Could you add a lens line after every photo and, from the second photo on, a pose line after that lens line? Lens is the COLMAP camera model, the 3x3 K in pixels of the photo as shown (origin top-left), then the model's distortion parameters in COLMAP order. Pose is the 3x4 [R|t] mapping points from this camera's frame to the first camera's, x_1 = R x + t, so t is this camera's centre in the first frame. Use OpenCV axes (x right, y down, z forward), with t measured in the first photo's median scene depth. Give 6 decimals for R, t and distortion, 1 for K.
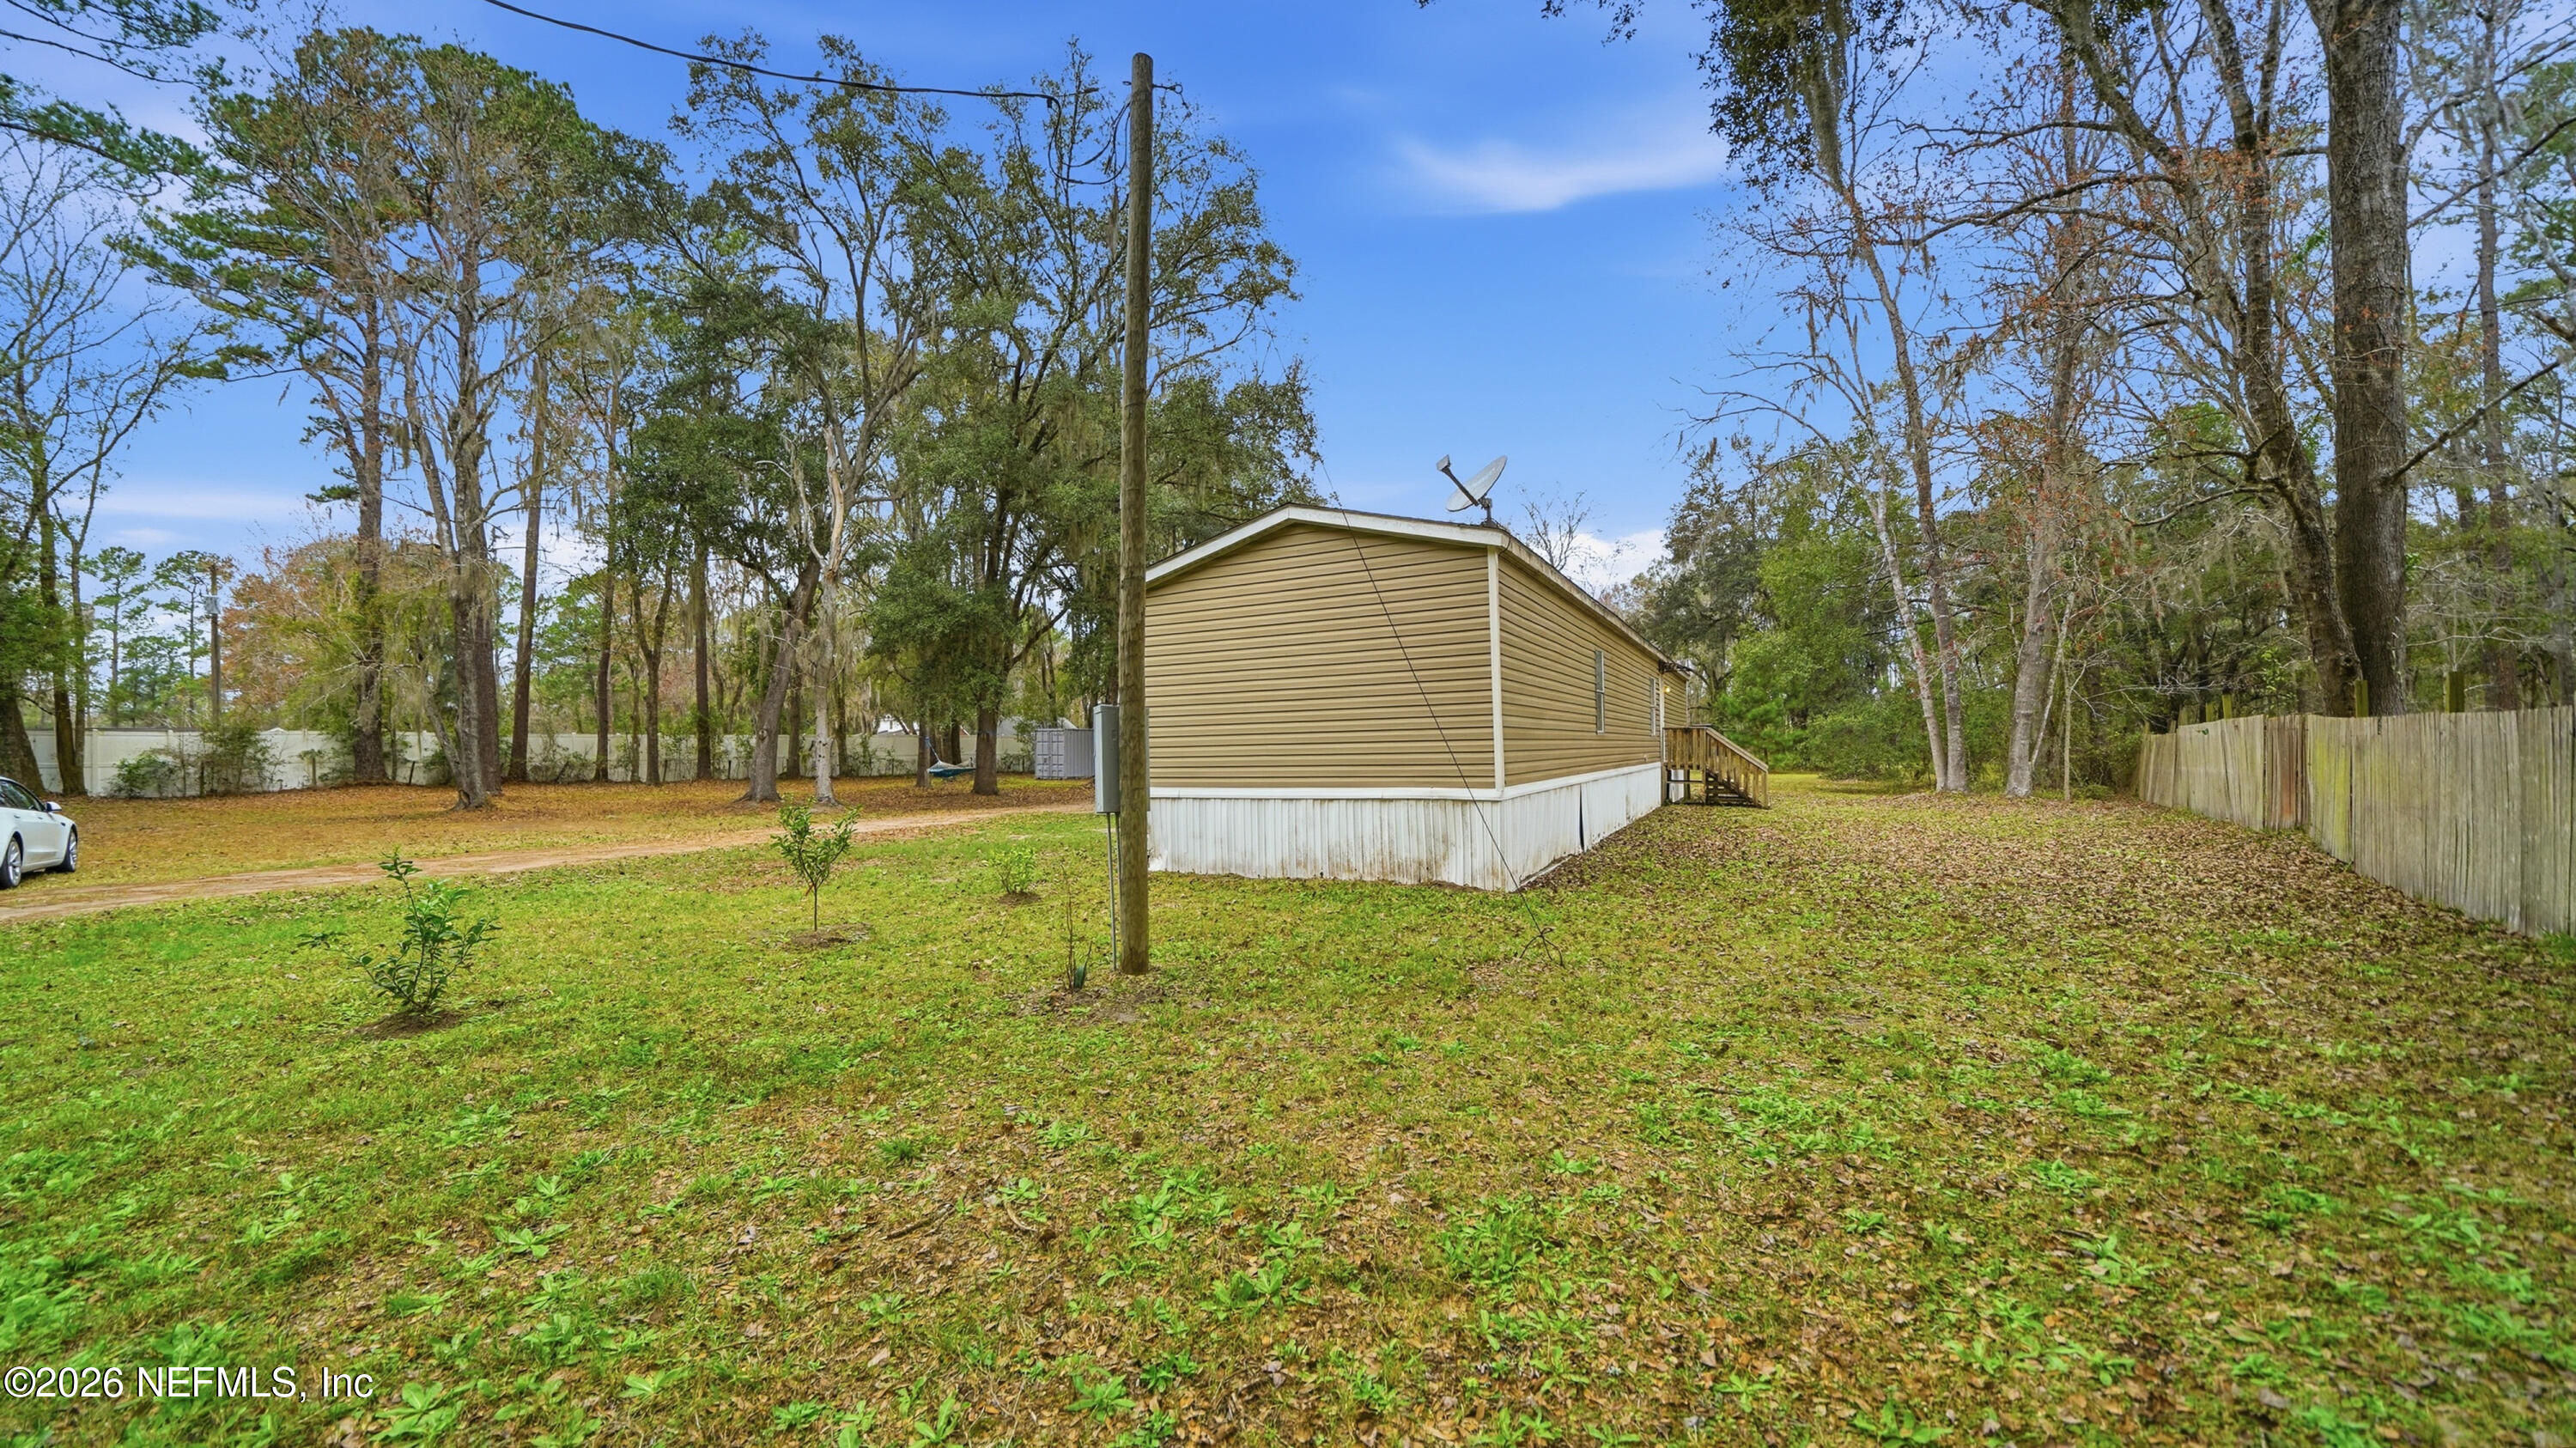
lens RADIAL K [[892.0, 0, 1275.7], [0, 892.0, 726.2], [0, 0, 1]] dist [-0.020096, -0.000153]
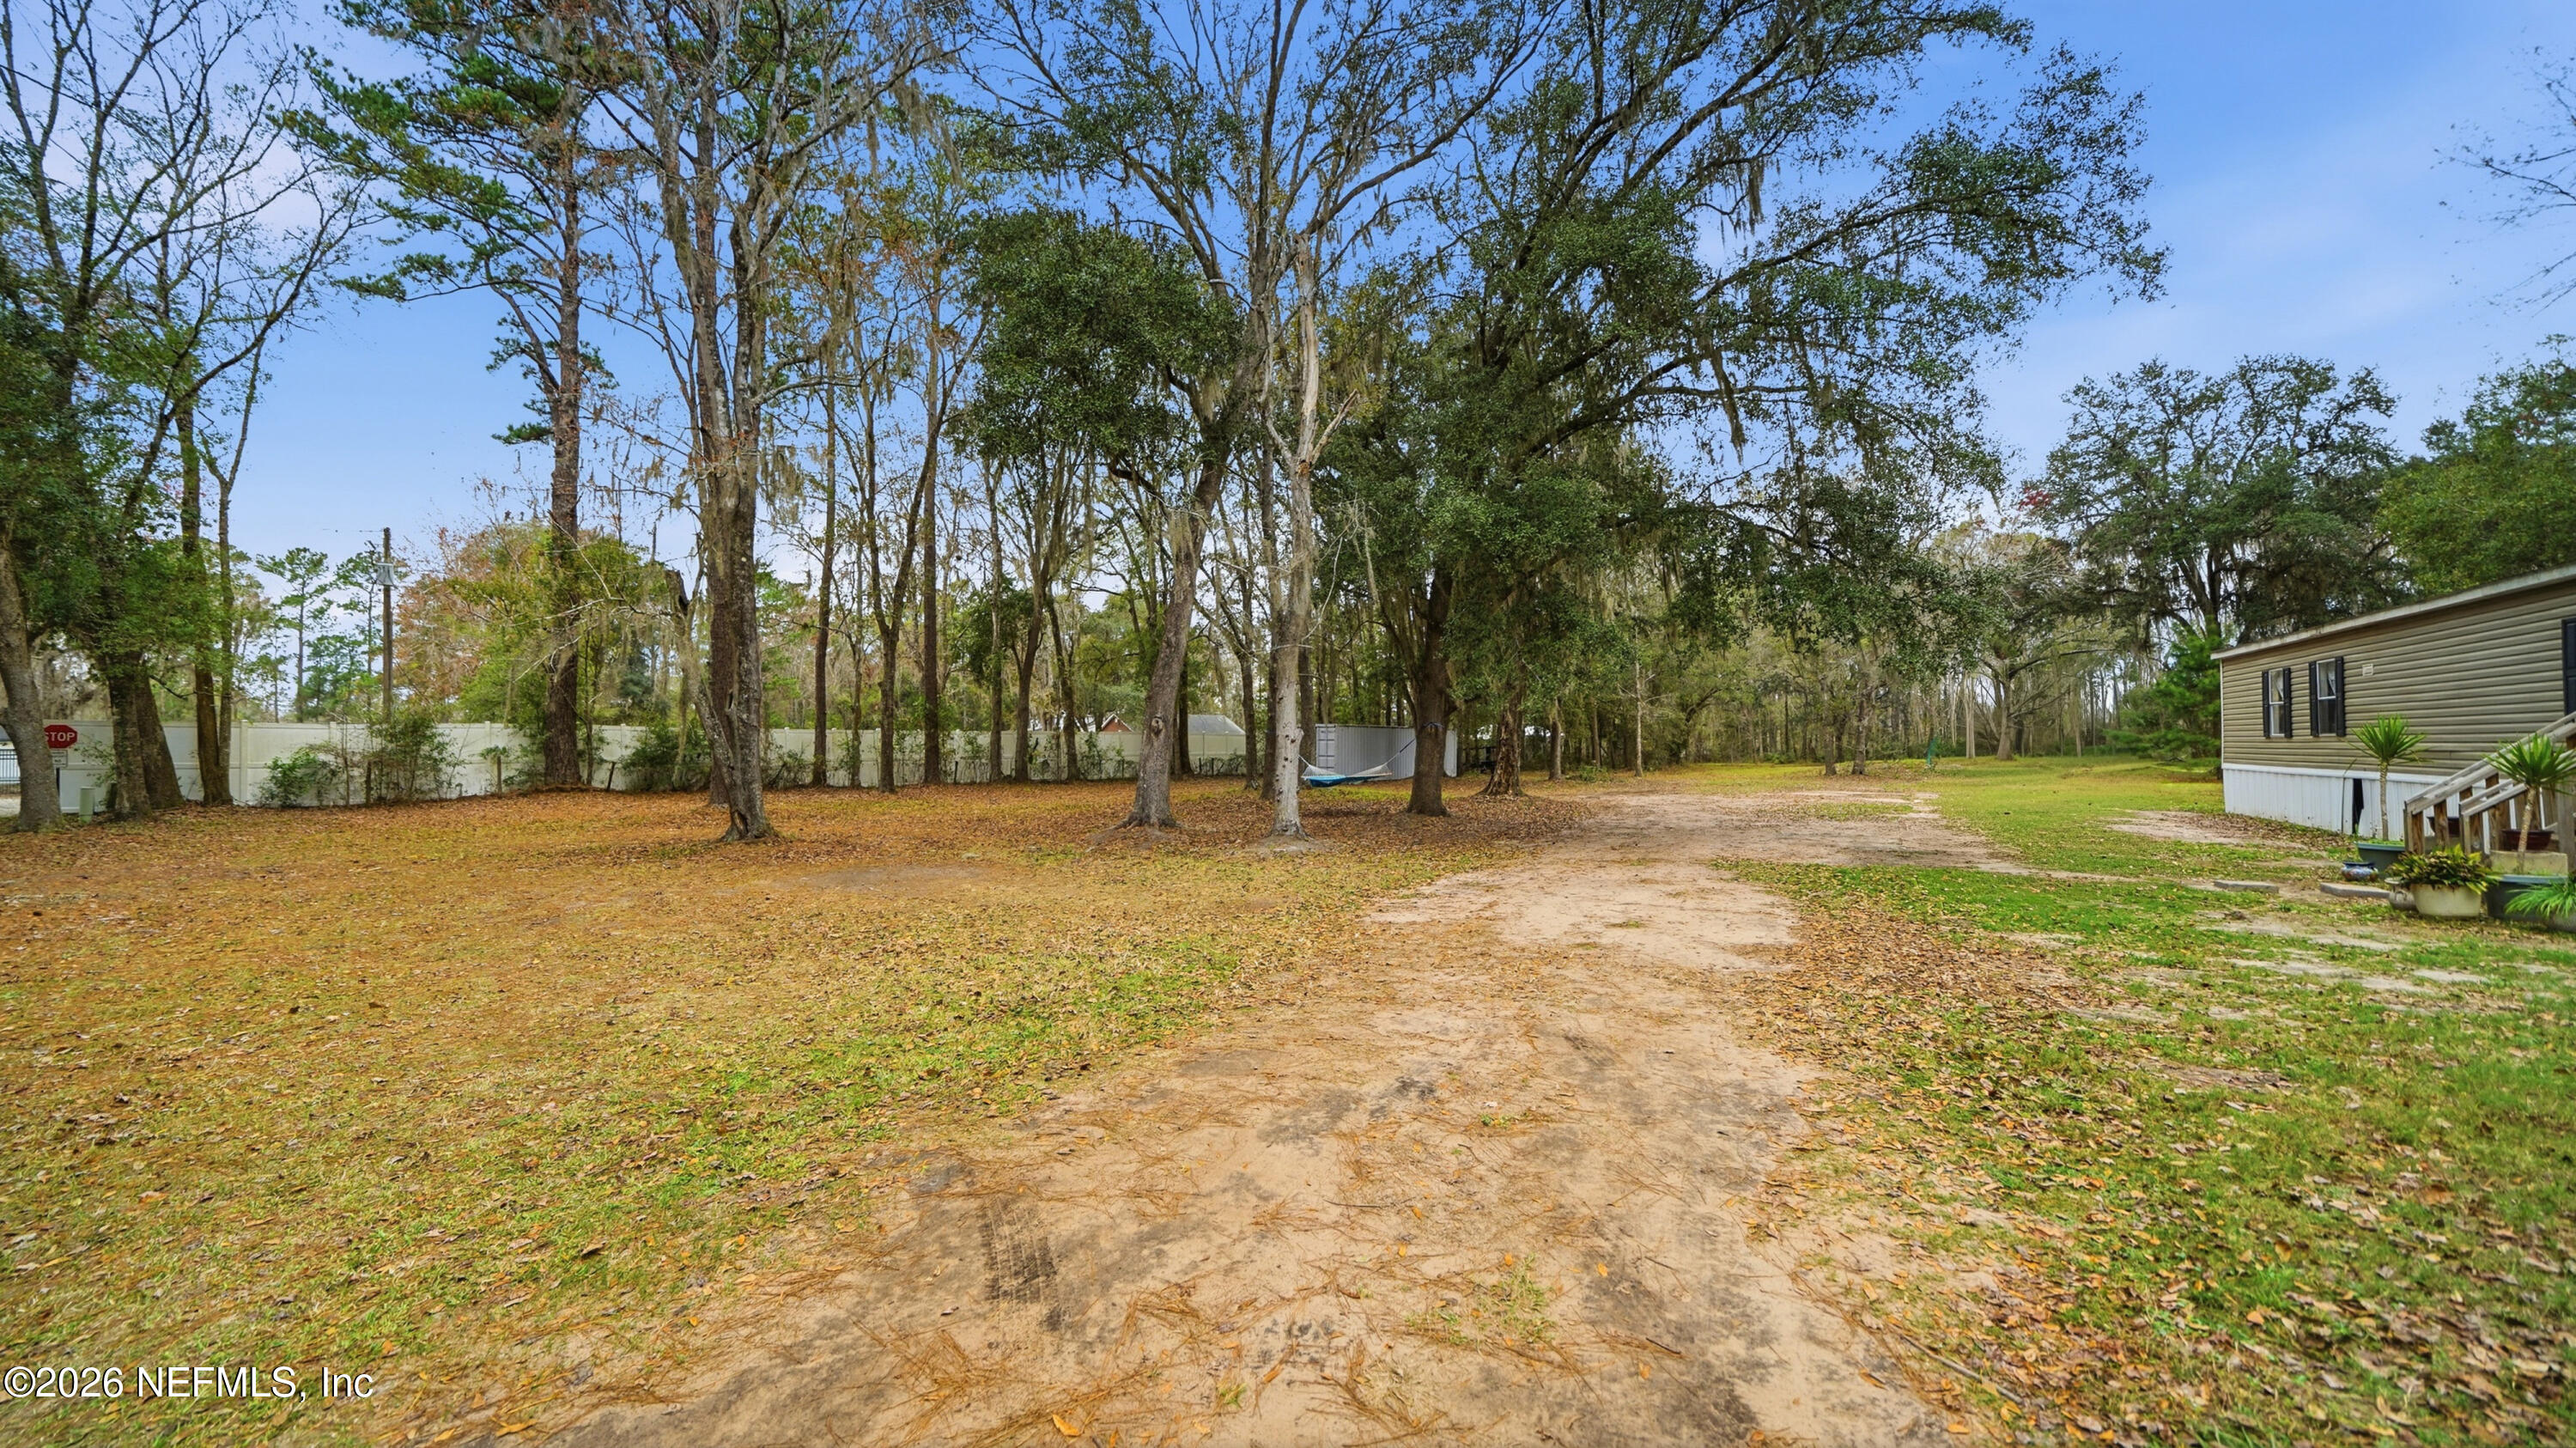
lens RADIAL K [[839.9, 0, 1288.0], [0, 839.9, 724.0], [0, 0, 1]] dist [-0.029004, 0.000076]
pose [[0.998691, 0.002410, -0.051088, -0.322838], [-0.002534, 0.999994, -0.002367, 0.005459], [0.051082, 0.002494, 0.998691, 0.269214]]
